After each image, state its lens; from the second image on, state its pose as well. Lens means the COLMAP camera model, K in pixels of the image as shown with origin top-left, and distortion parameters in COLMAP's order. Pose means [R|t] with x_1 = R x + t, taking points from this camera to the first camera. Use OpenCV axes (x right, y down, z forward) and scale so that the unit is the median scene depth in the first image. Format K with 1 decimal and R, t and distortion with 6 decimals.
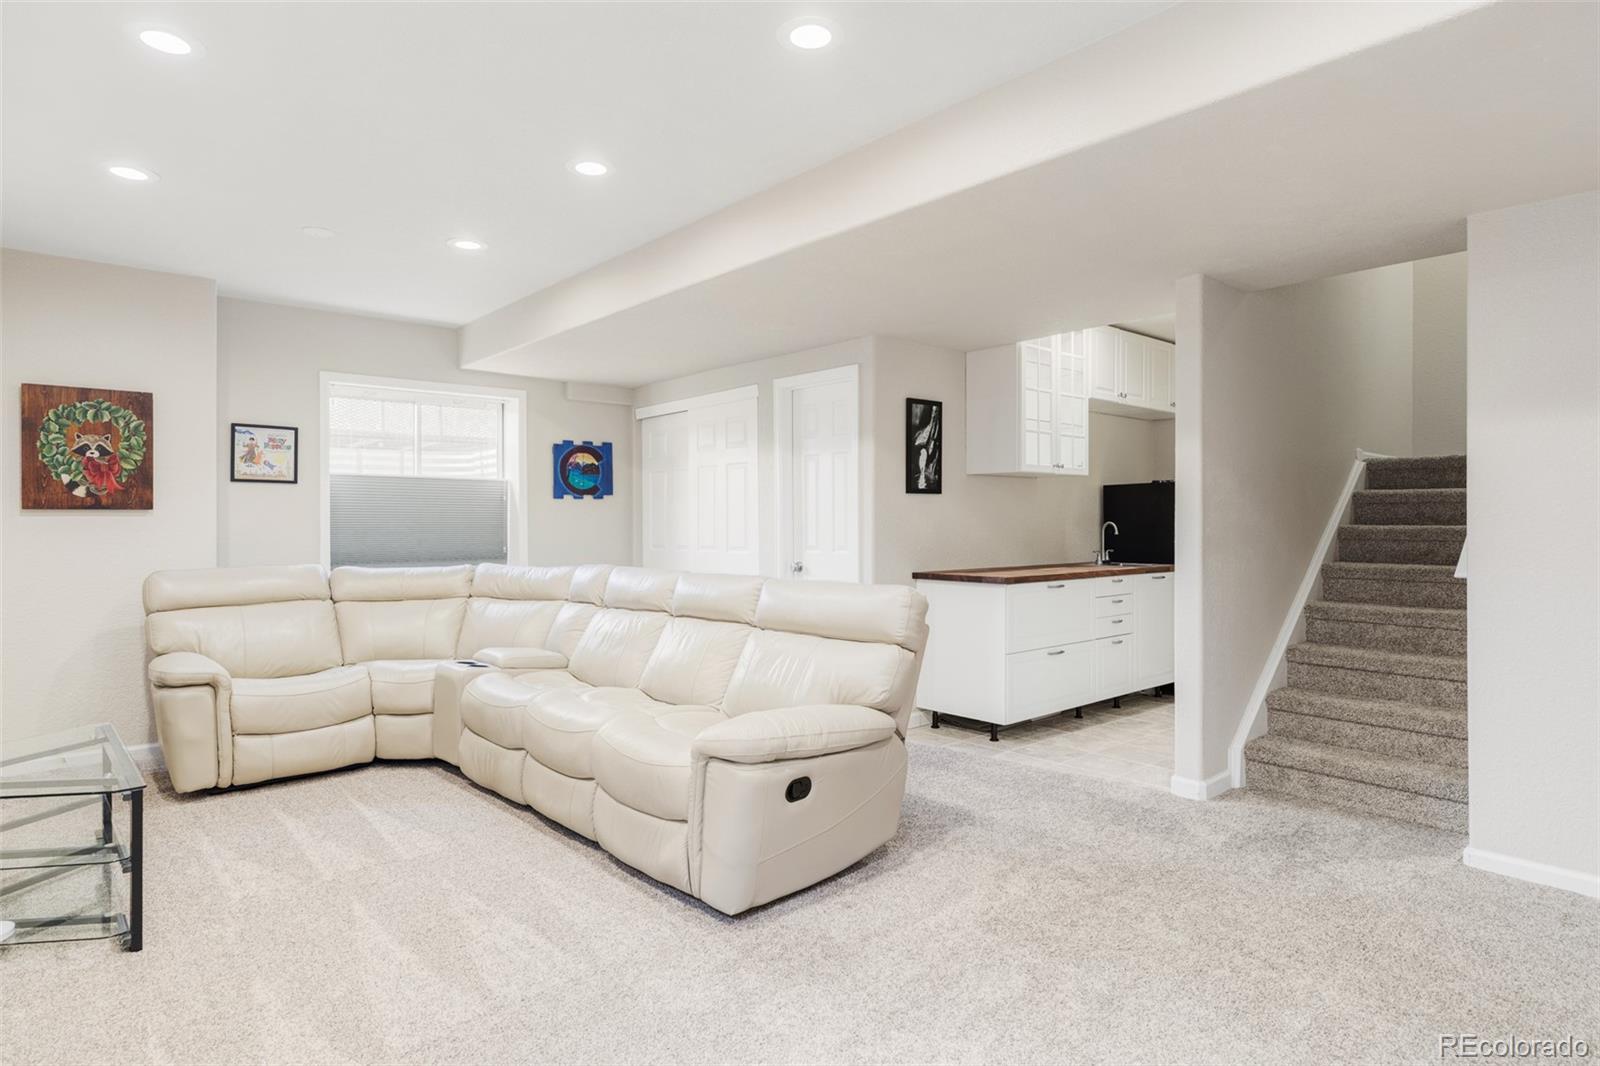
lens RADIAL K [[883.6, 0, 796.6], [0, 883.6, 524.5], [0, 0, 1]] dist [0.004024, 0.000162]
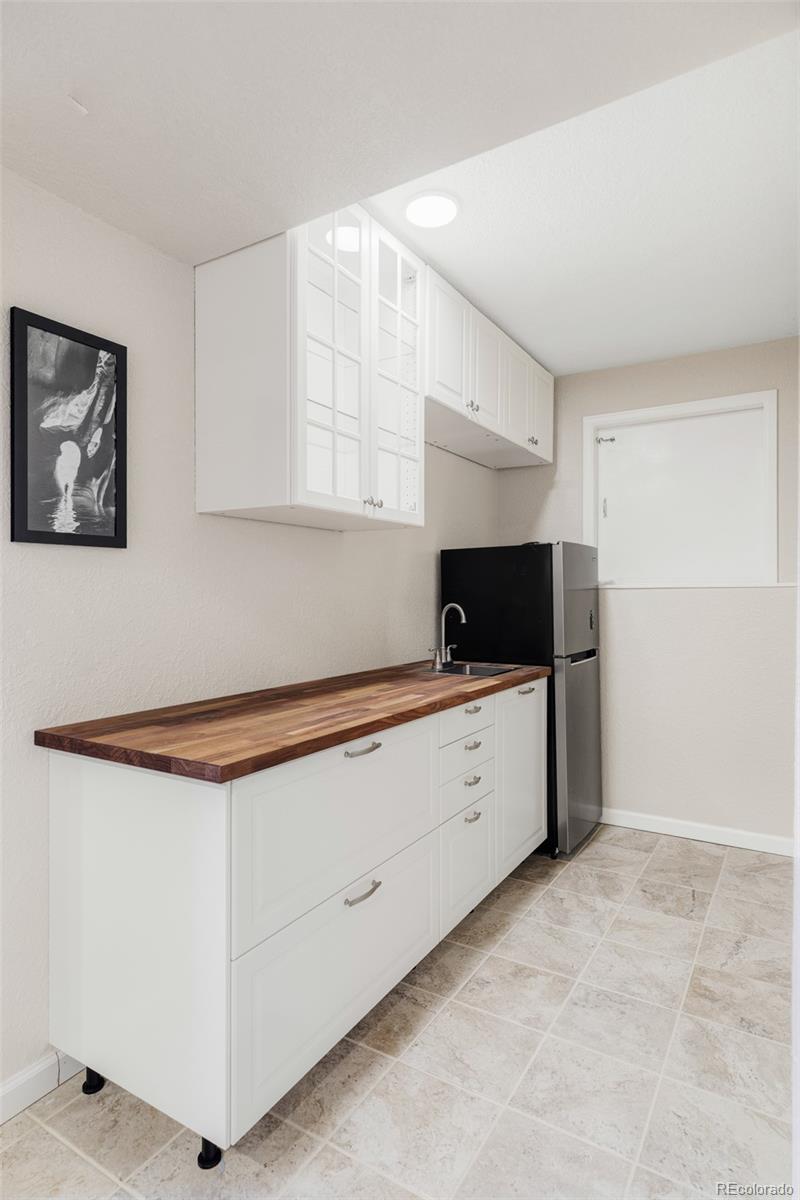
lens RADIAL K [[662.7, 0, 398.7], [0, 662.7, 597.3], [0, 0, 1]] dist [0.004024, 0.000162]
pose [[0.955481, 0.001853, 0.295046, 0.197868], [-0.002764, 0.999993, 0.002672, -0.010323], [-0.295039, -0.003369, 0.955479, 0.627847]]
